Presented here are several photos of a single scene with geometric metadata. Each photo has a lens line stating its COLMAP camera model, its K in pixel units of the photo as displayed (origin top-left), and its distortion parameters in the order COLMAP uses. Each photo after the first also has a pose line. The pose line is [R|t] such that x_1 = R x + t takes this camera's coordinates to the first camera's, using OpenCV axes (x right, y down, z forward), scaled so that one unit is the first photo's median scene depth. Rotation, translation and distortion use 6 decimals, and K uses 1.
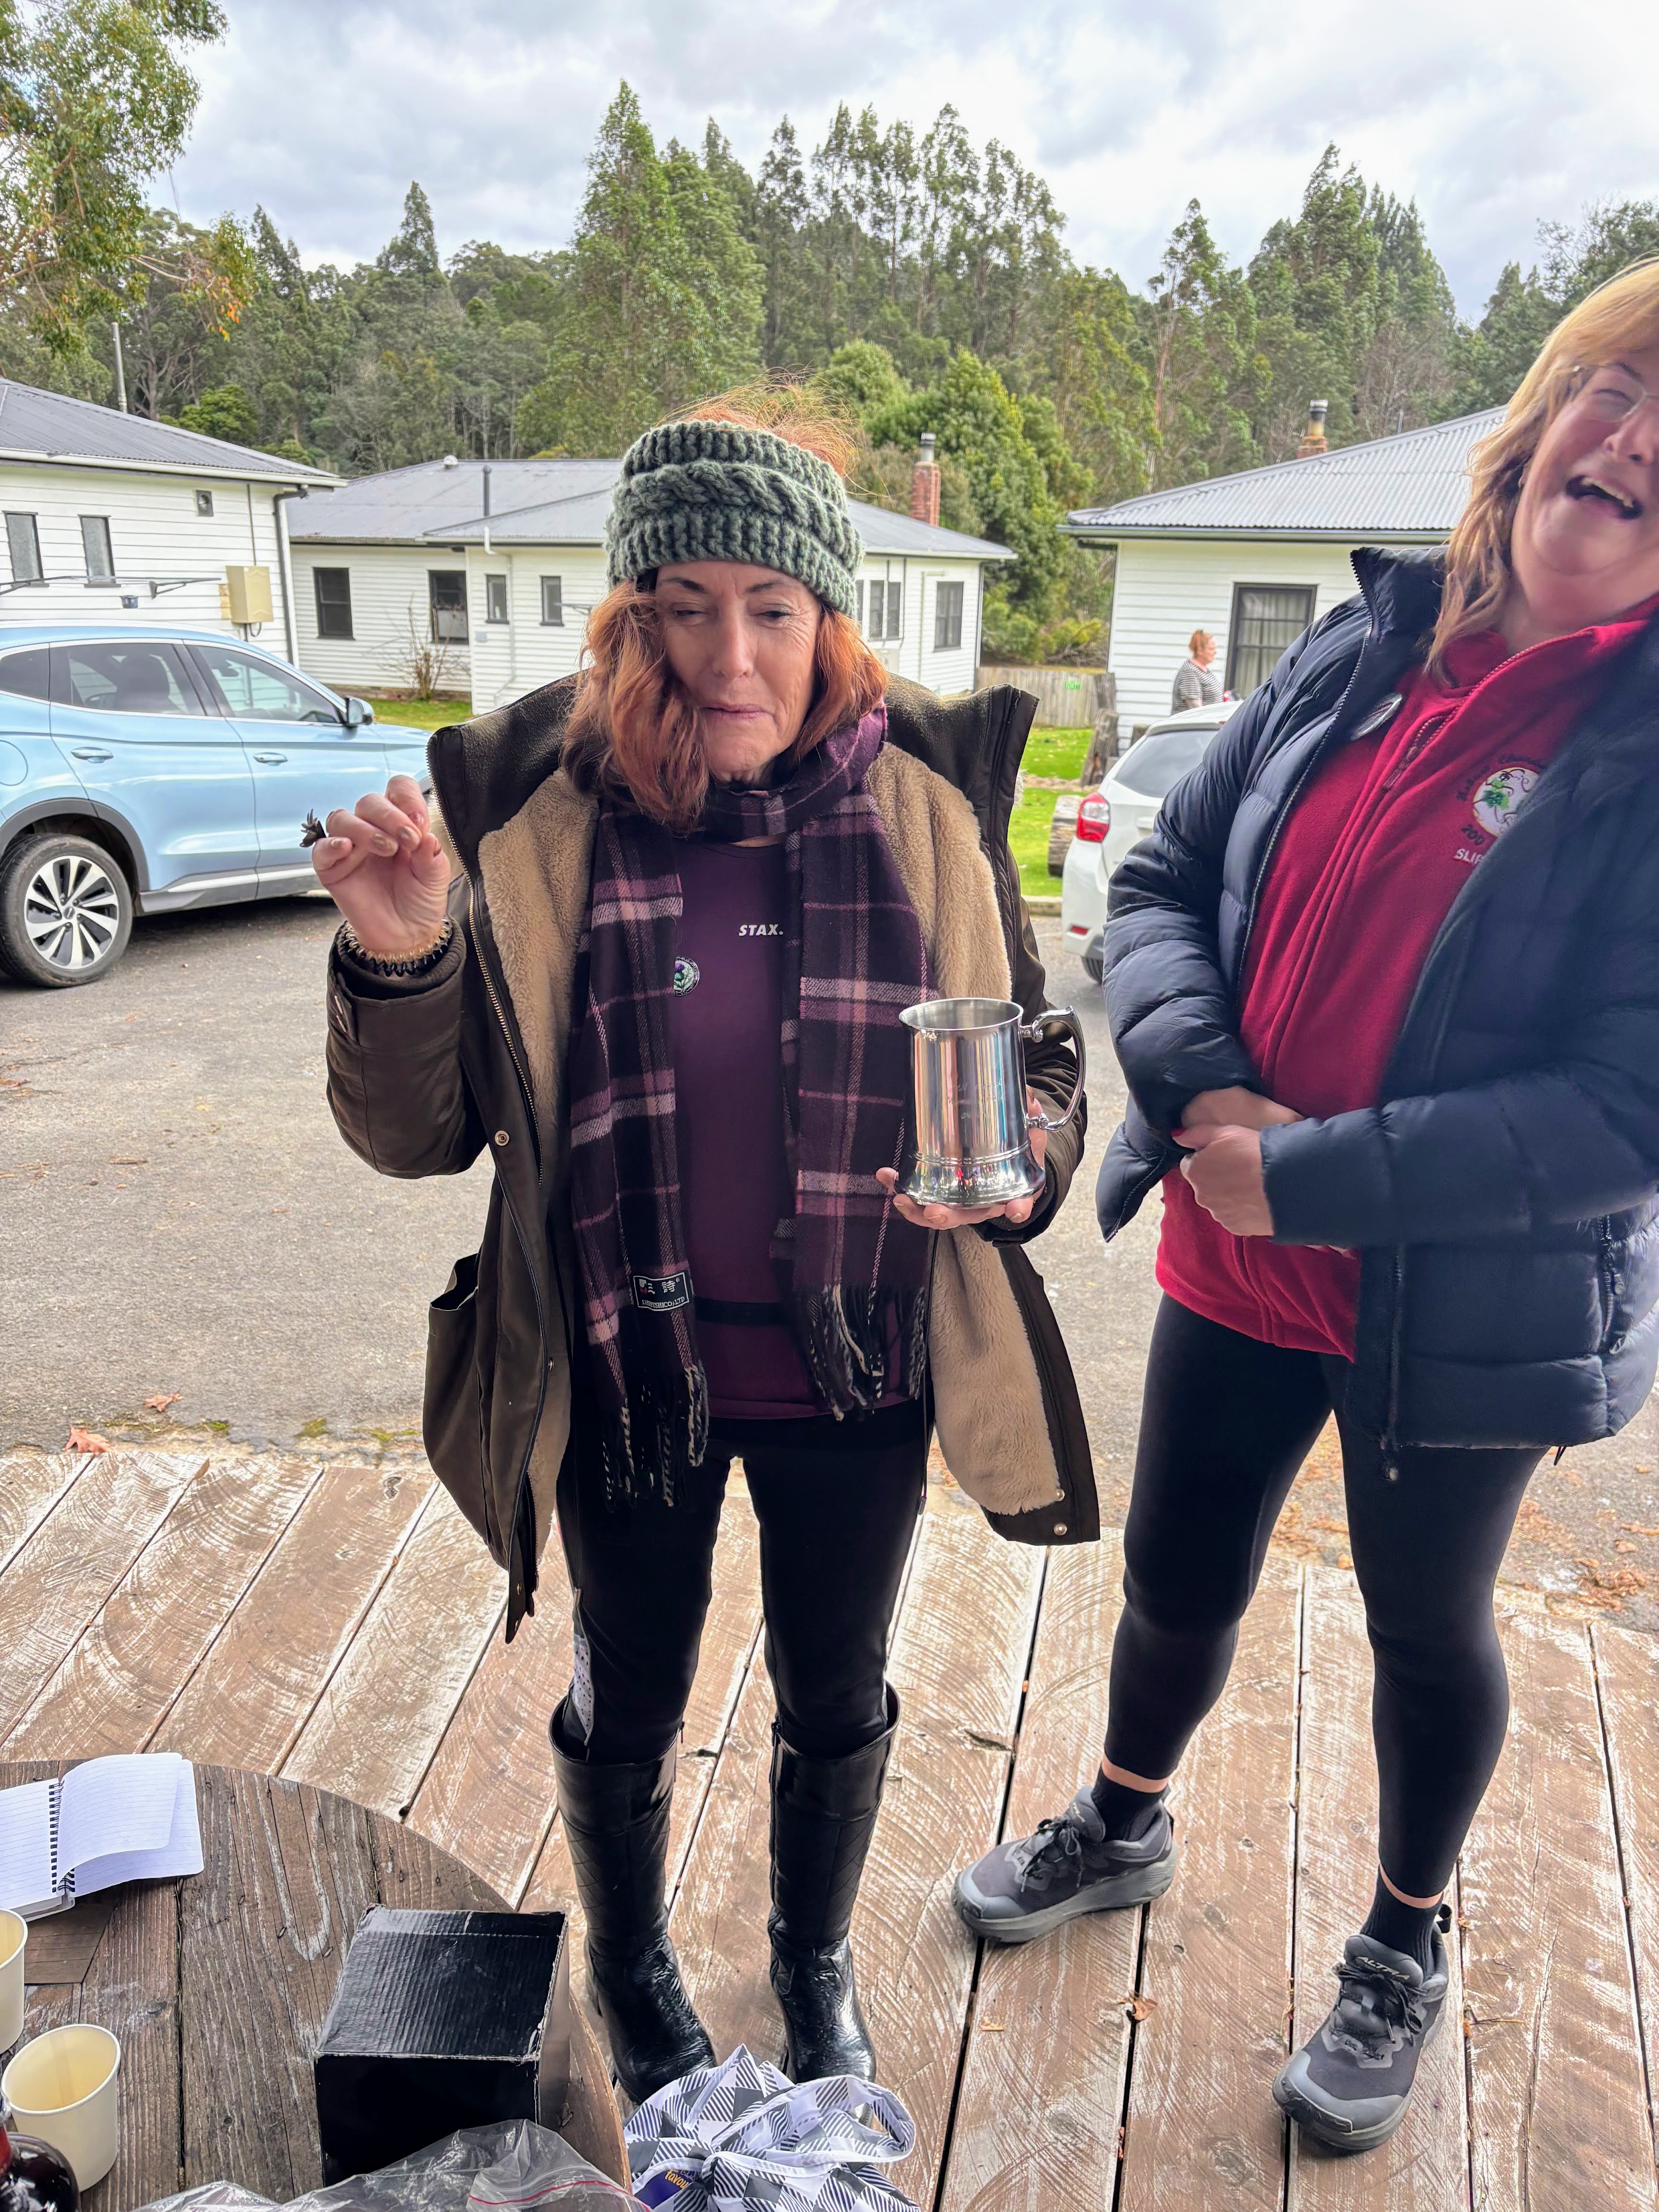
lens RADIAL K [[1703.1, 0, 829.5], [0, 1703.1, 1106.0], [0, 0, 1]] dist [0.005949, 0.004646]
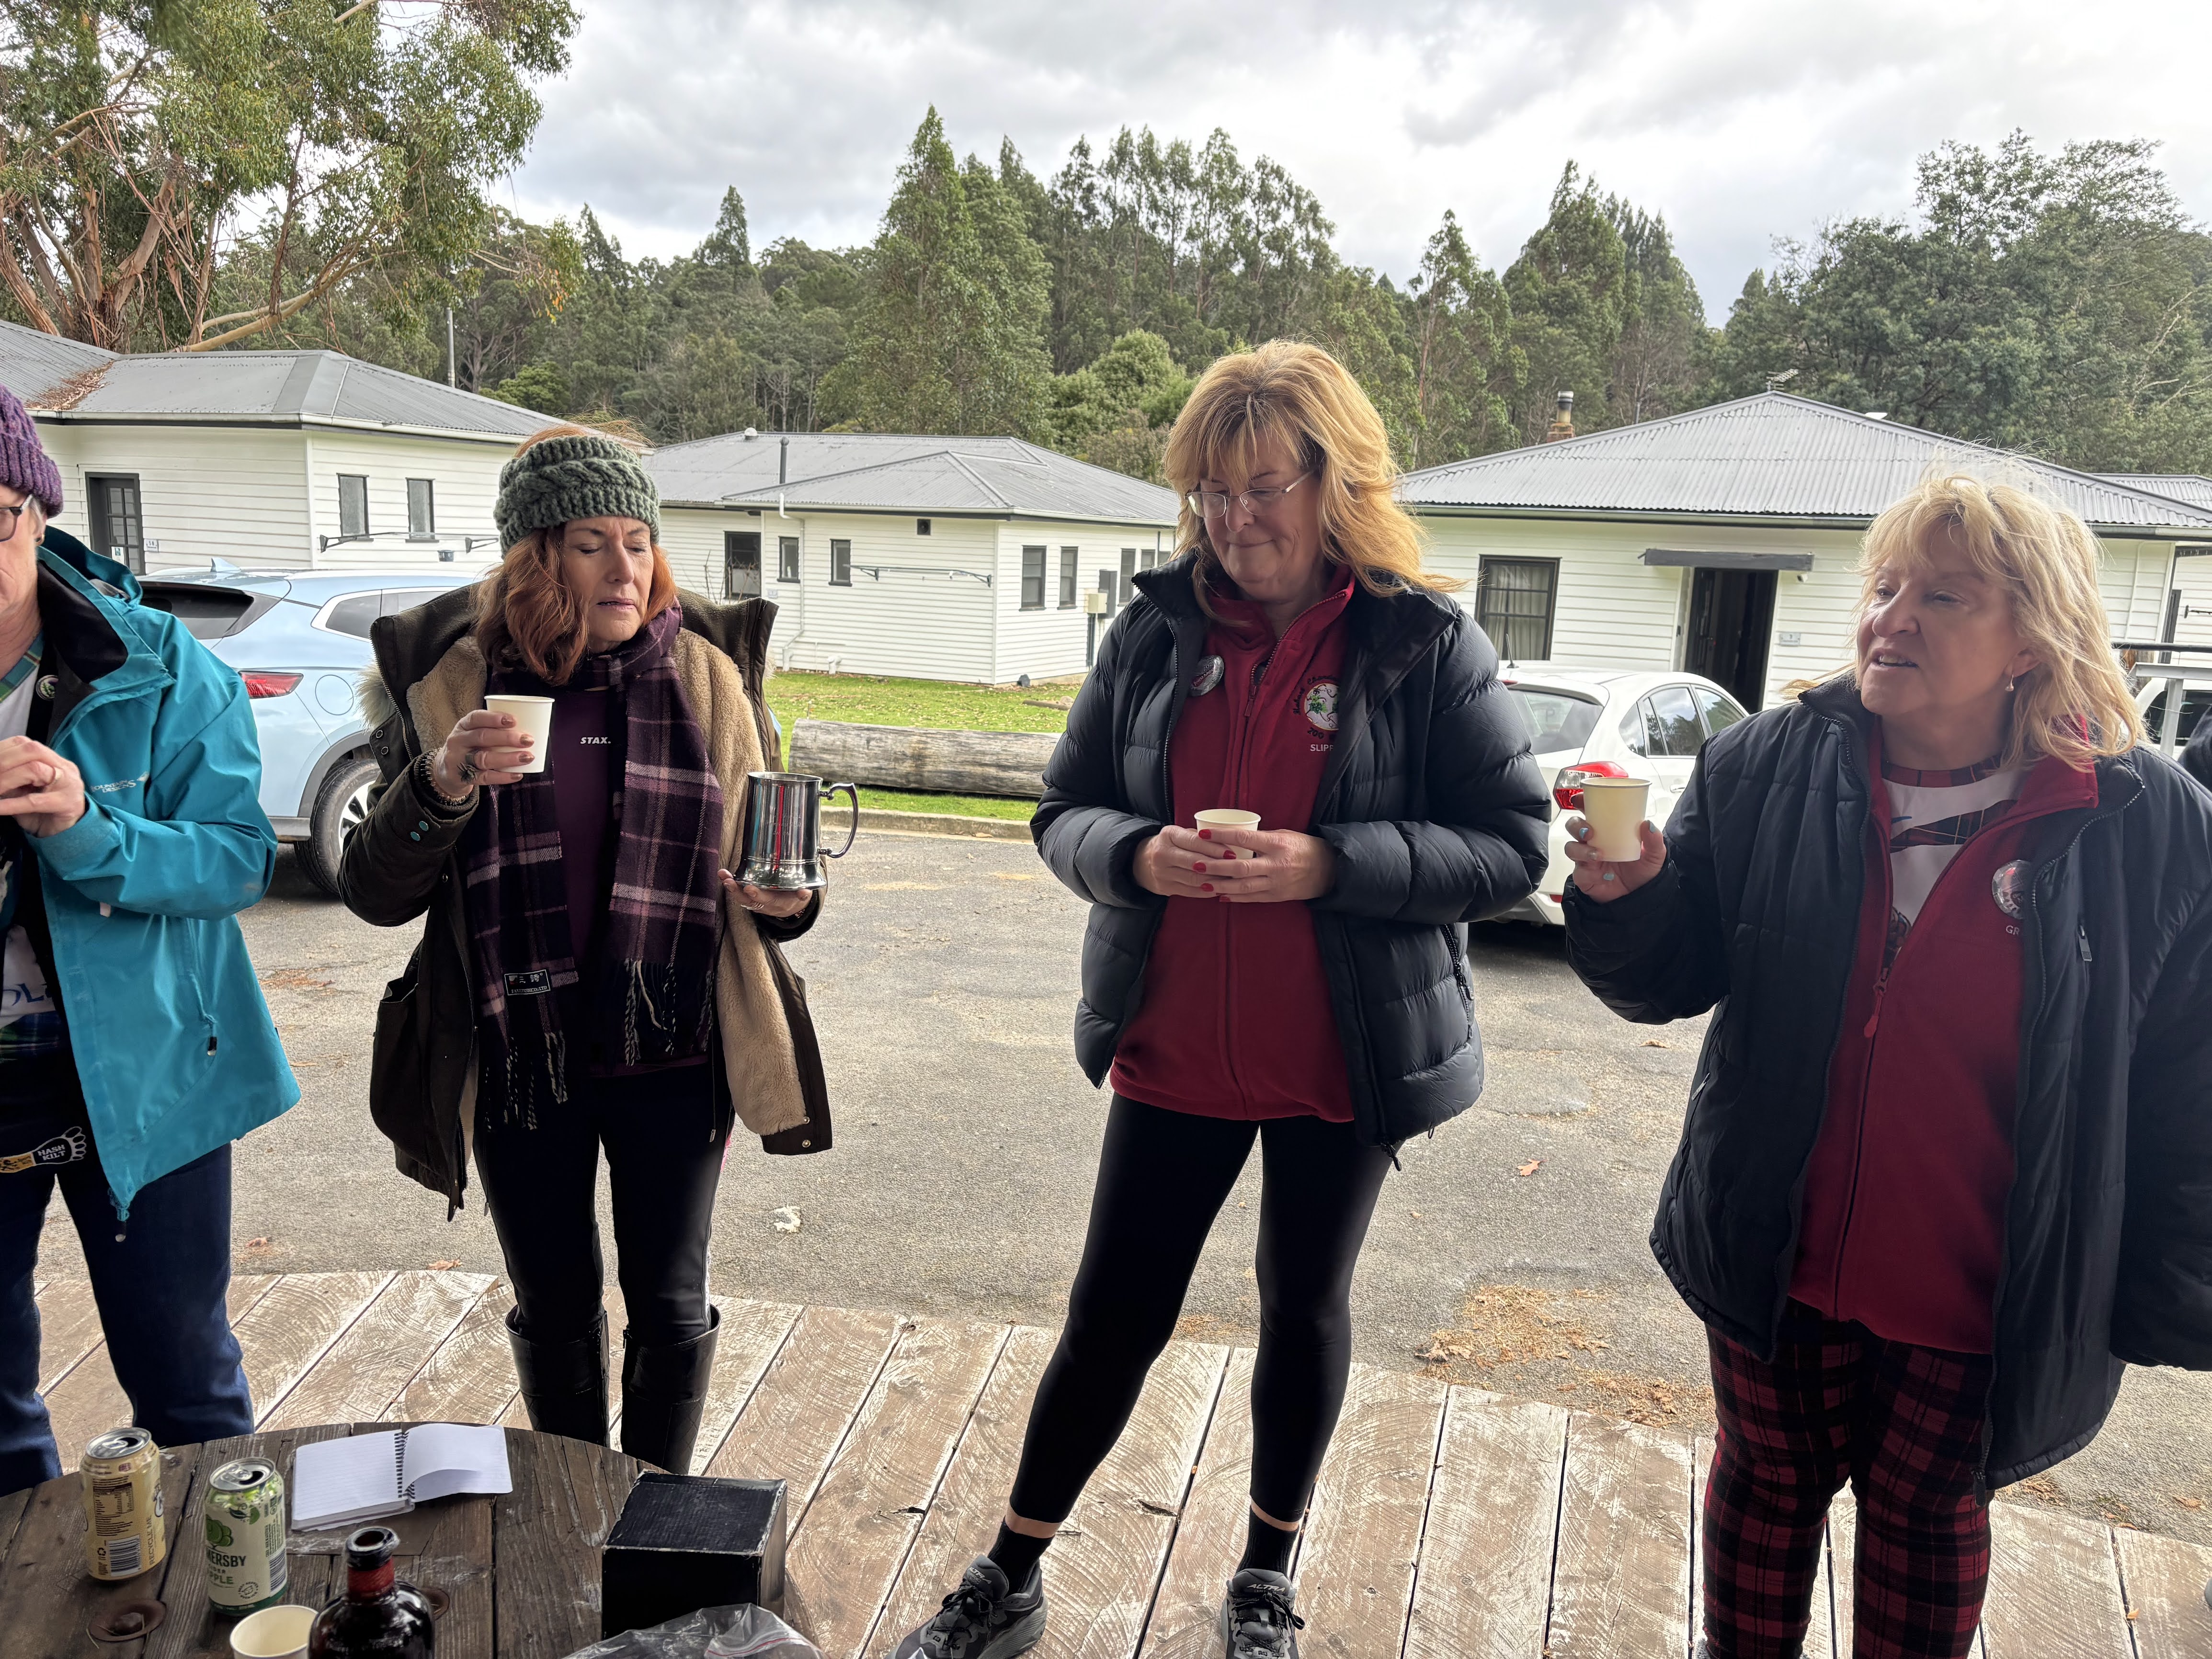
lens RADIAL K [[1937.5, 0, 1106.0], [0, 1937.5, 829.5], [0, 0, 1]] dist [-0.008266, 0.075849]
pose [[0.999552, 0.019790, -0.022433, 0.031489], [-0.023021, 0.987743, -0.154380, 0.047945], [0.019103, 0.154828, 0.987757, -0.152687]]
